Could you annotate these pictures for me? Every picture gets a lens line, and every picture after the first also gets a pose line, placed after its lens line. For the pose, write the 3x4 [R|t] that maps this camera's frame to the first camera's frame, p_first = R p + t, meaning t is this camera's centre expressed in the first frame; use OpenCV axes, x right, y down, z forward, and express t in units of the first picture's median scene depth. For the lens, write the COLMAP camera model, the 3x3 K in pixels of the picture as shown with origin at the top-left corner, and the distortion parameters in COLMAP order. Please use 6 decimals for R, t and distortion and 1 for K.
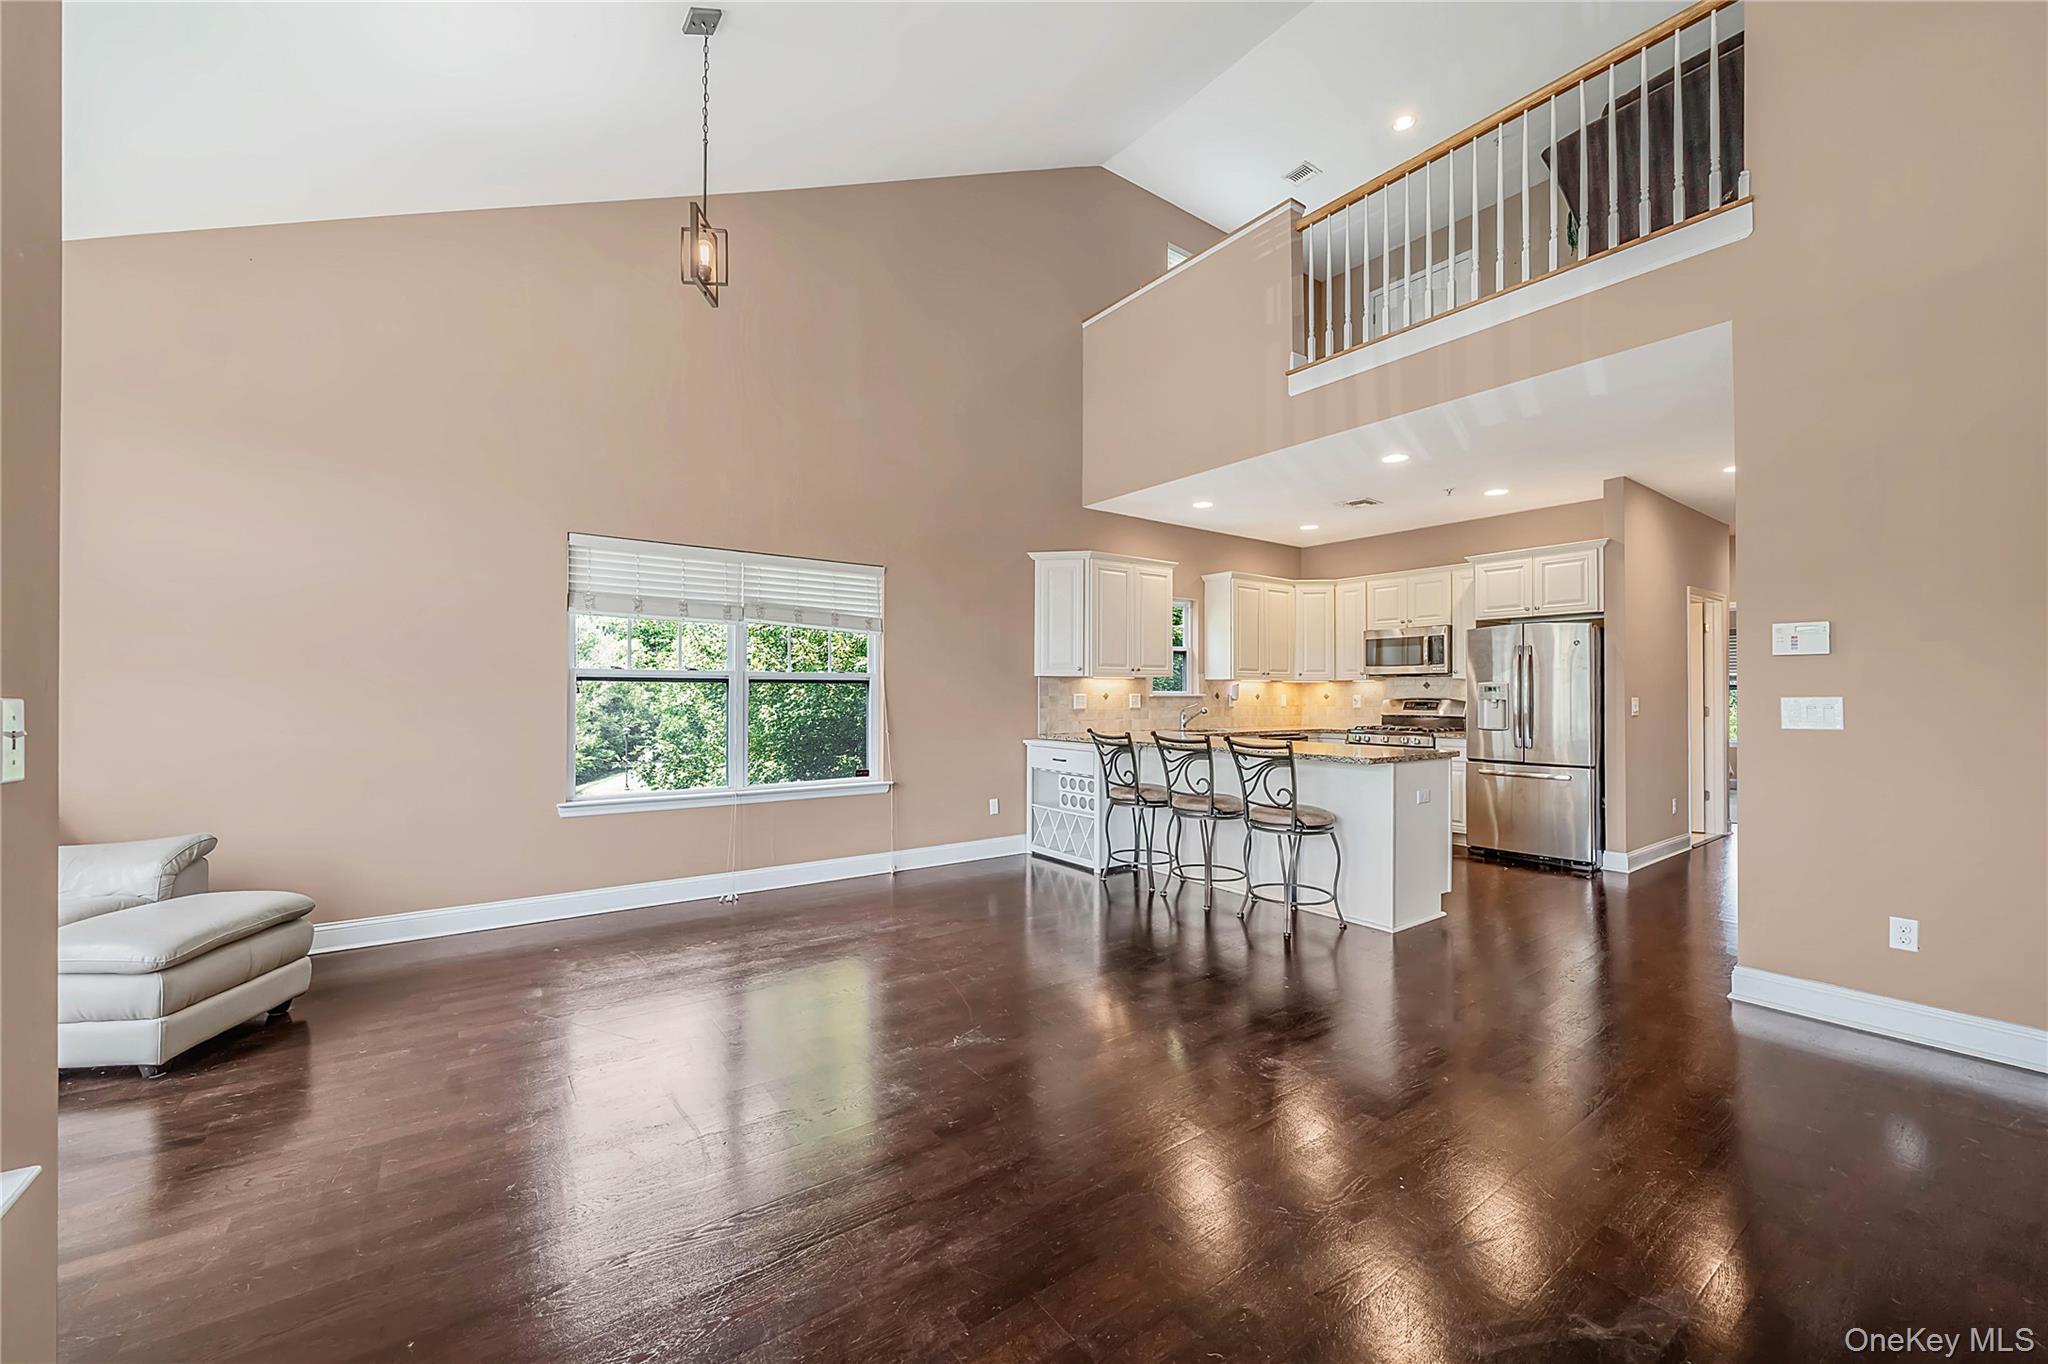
lens RADIAL K [[787.6, 0, 1017.2], [0, 787.6, 687.8], [0, 0, 1]] dist [-0.001219, -0.000074]
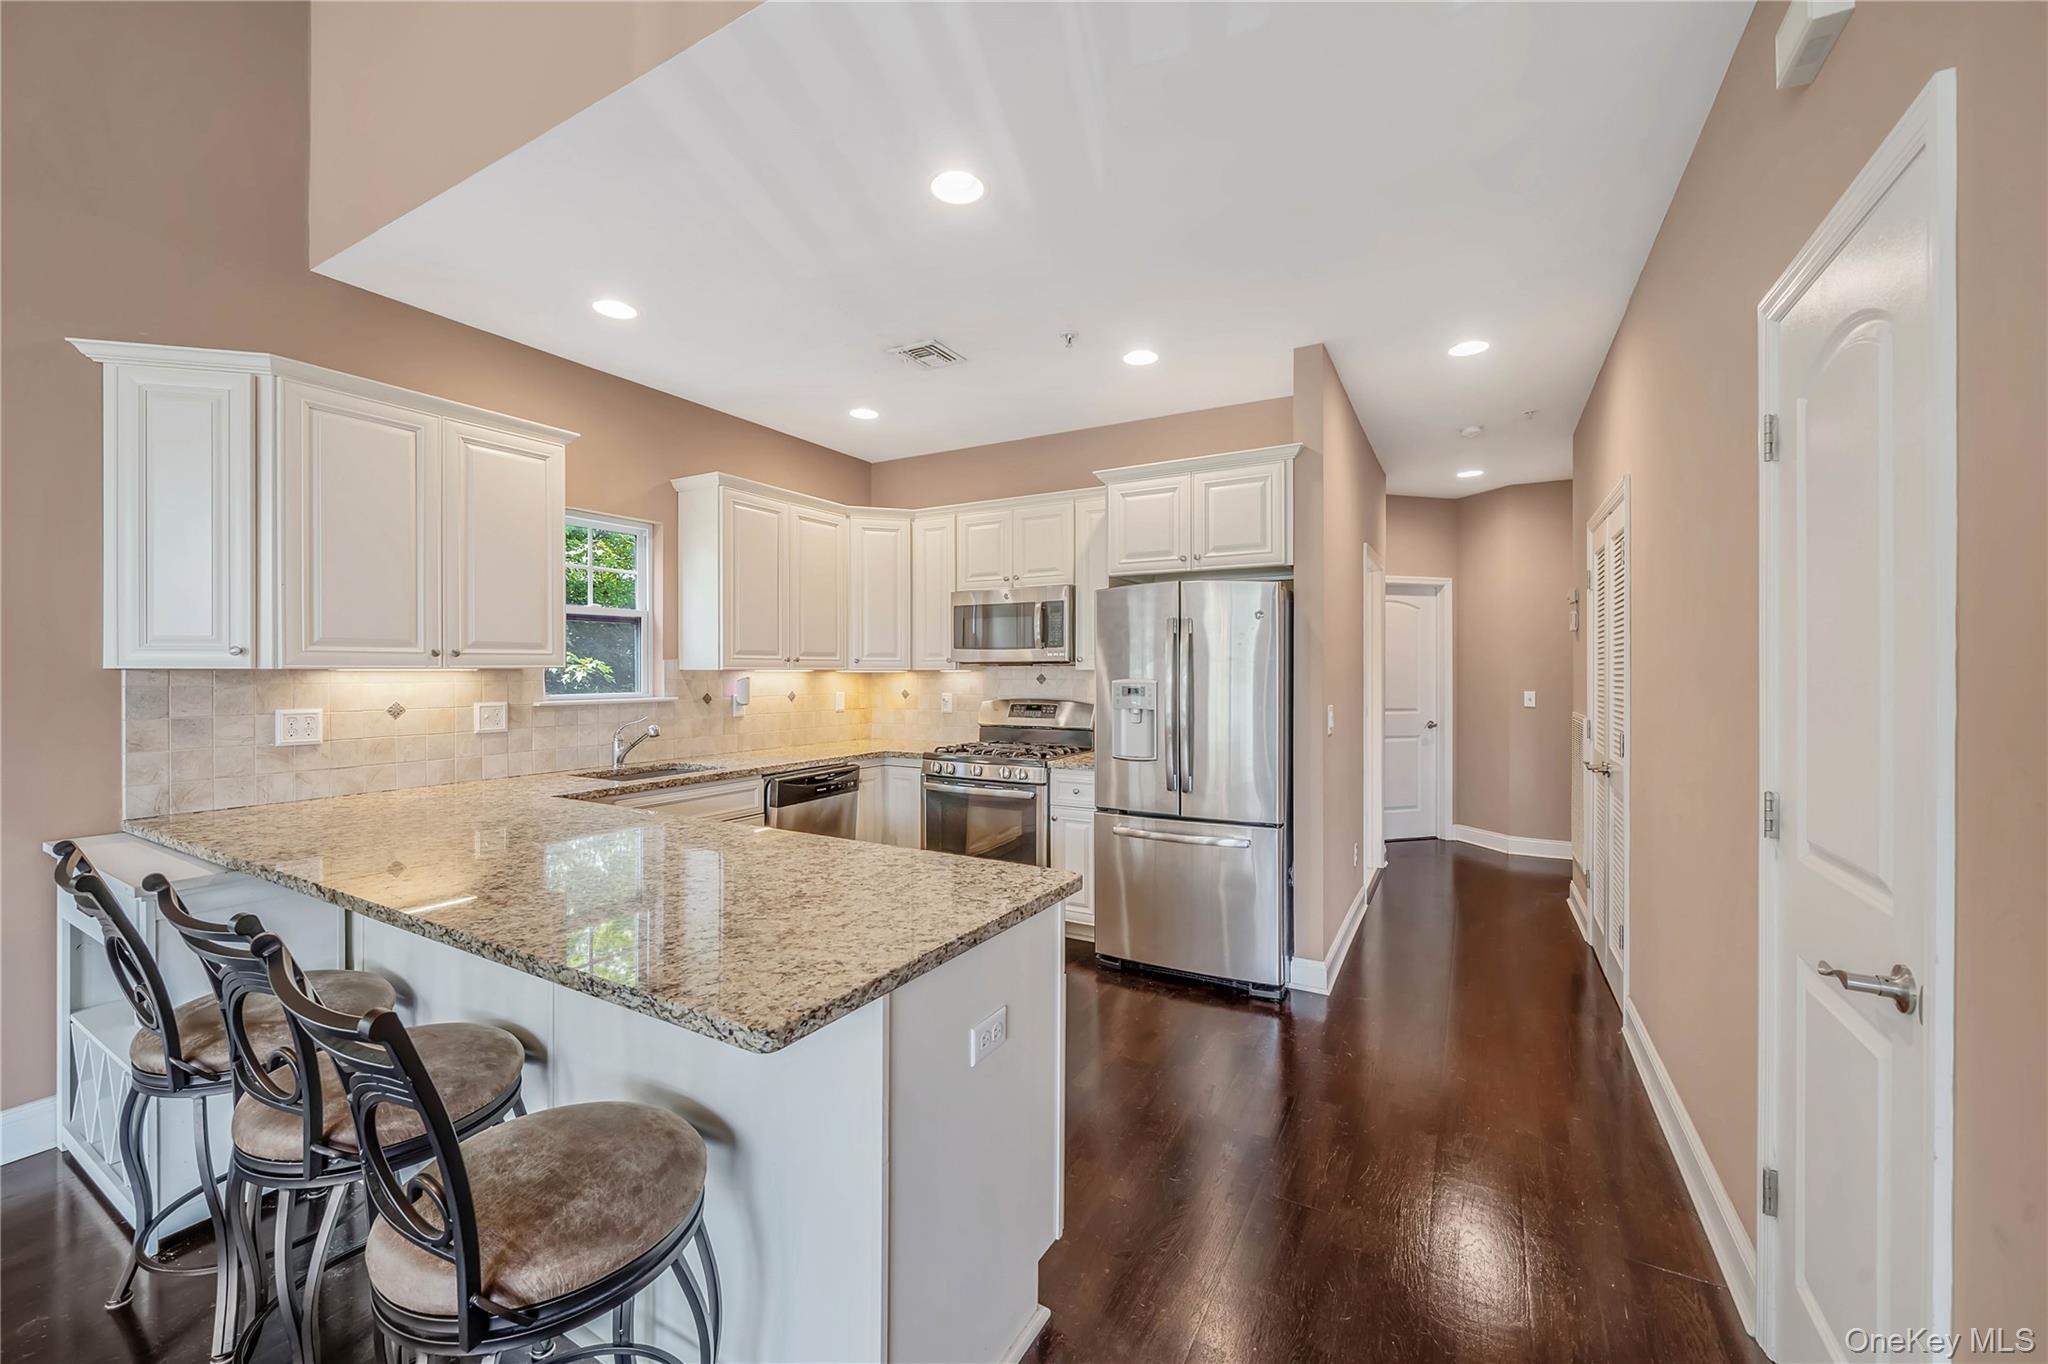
lens RADIAL K [[801.9, 0, 1012.8], [0, 801.9, 670.2], [0, 0, 1]] dist [0.000633, 0.000089]
pose [[0.914013, -0.001825, 0.405681, 0.256047], [-0.001449, 0.999969, 0.007762, -0.017269], [-0.405683, -0.007683, 0.913982, 0.450618]]
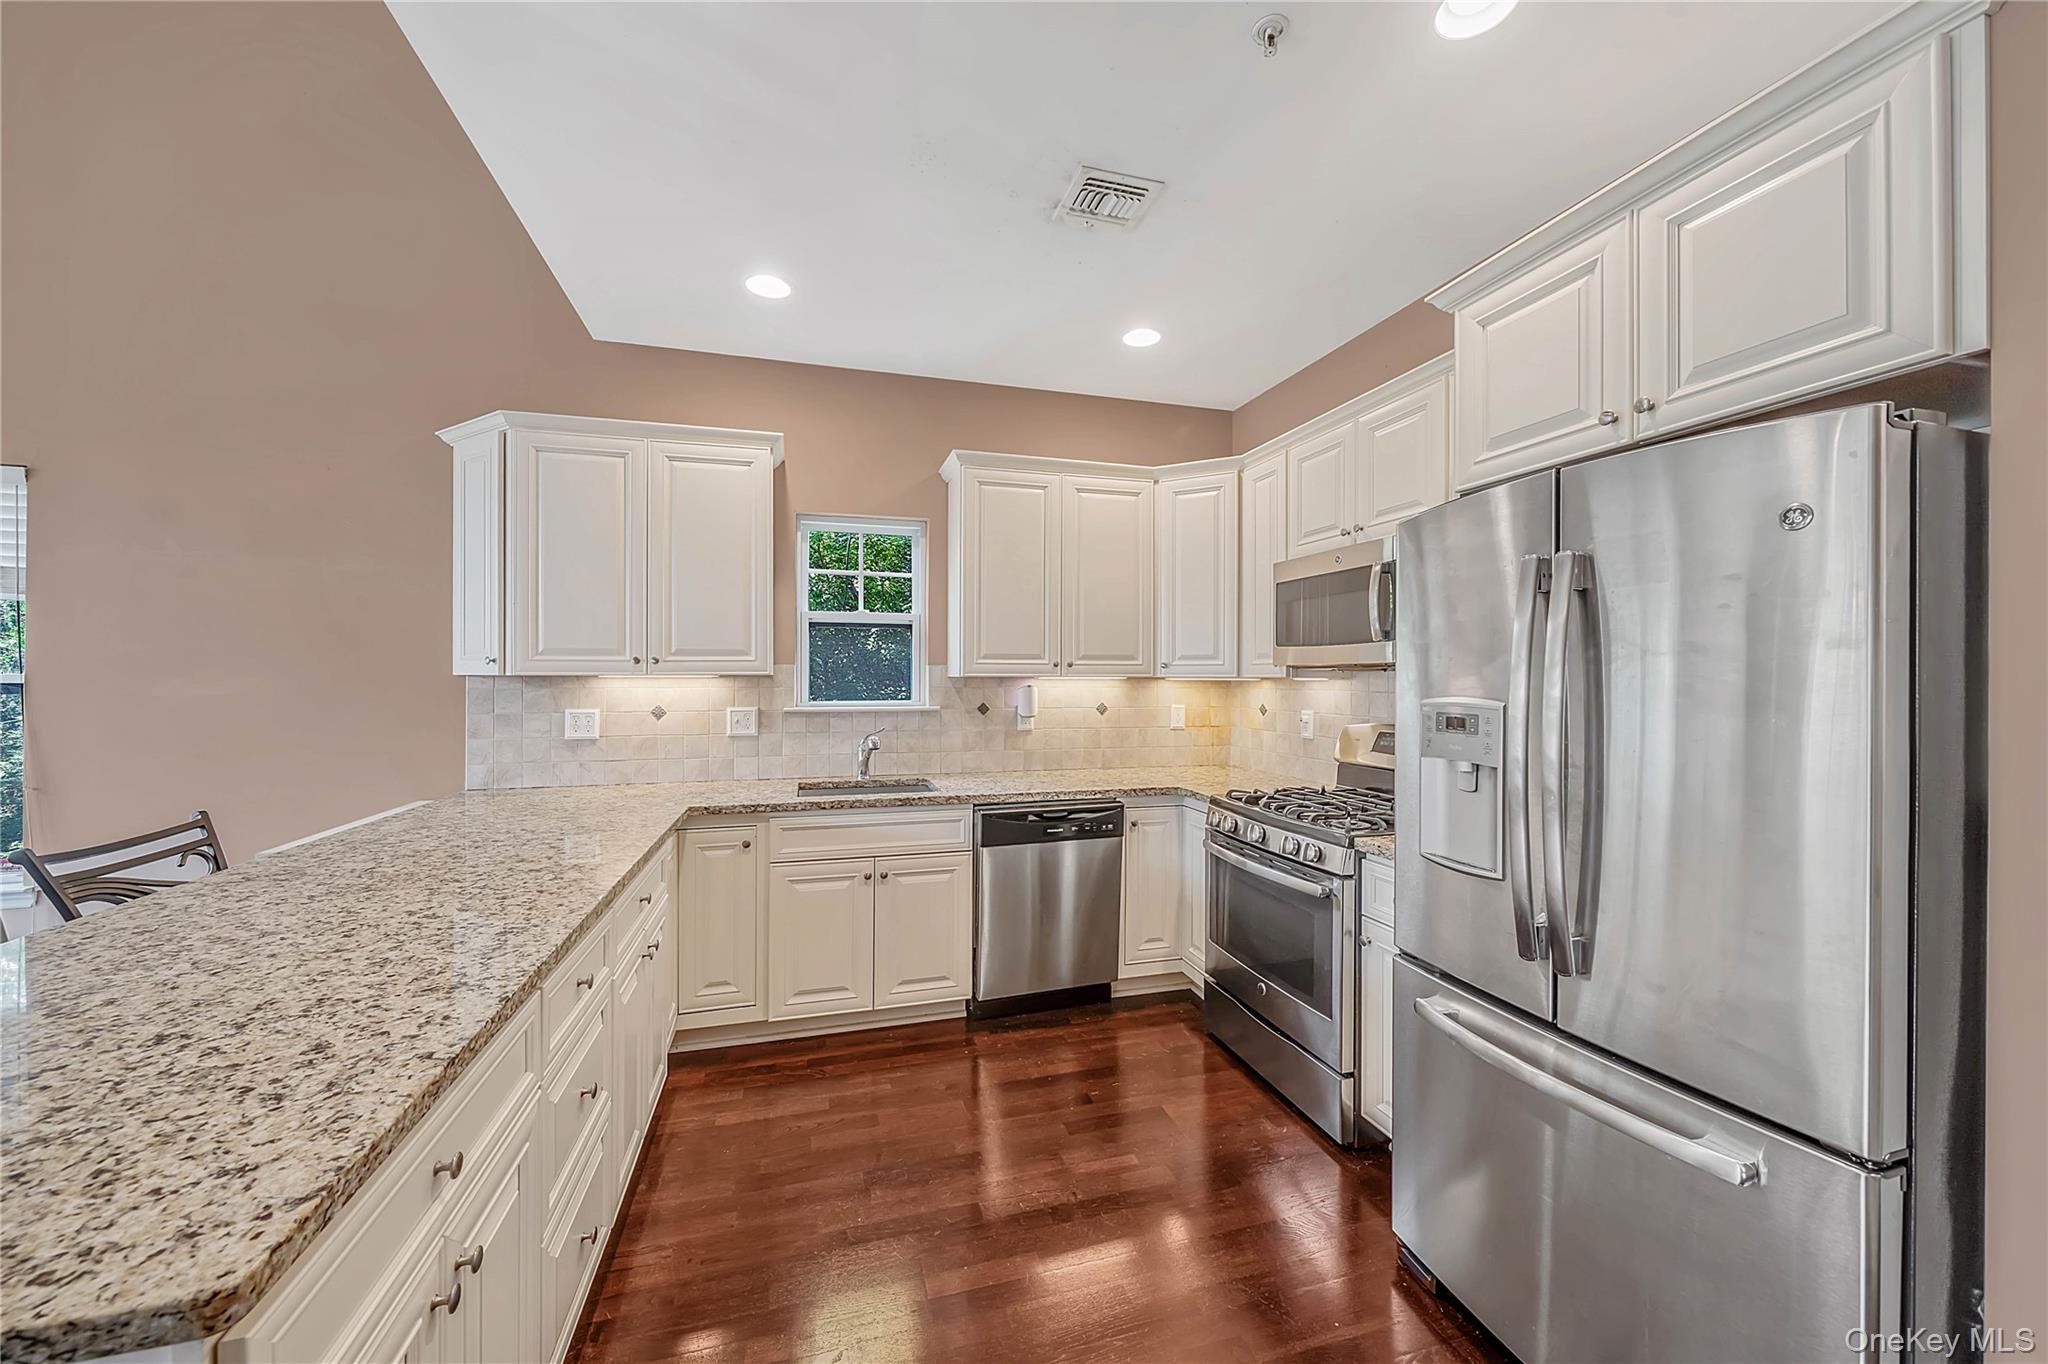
lens RADIAL K [[749.1, 0, 1014.8], [0, 749.1, 676.2], [0, 0, 1]] dist [-0.000816, -0.000226]
pose [[0.937855, -0.000387, -0.347026, 0.508232], [0.002684, 0.999978, 0.006139, -0.015769], [0.347016, -0.006688, 0.937835, 0.646797]]
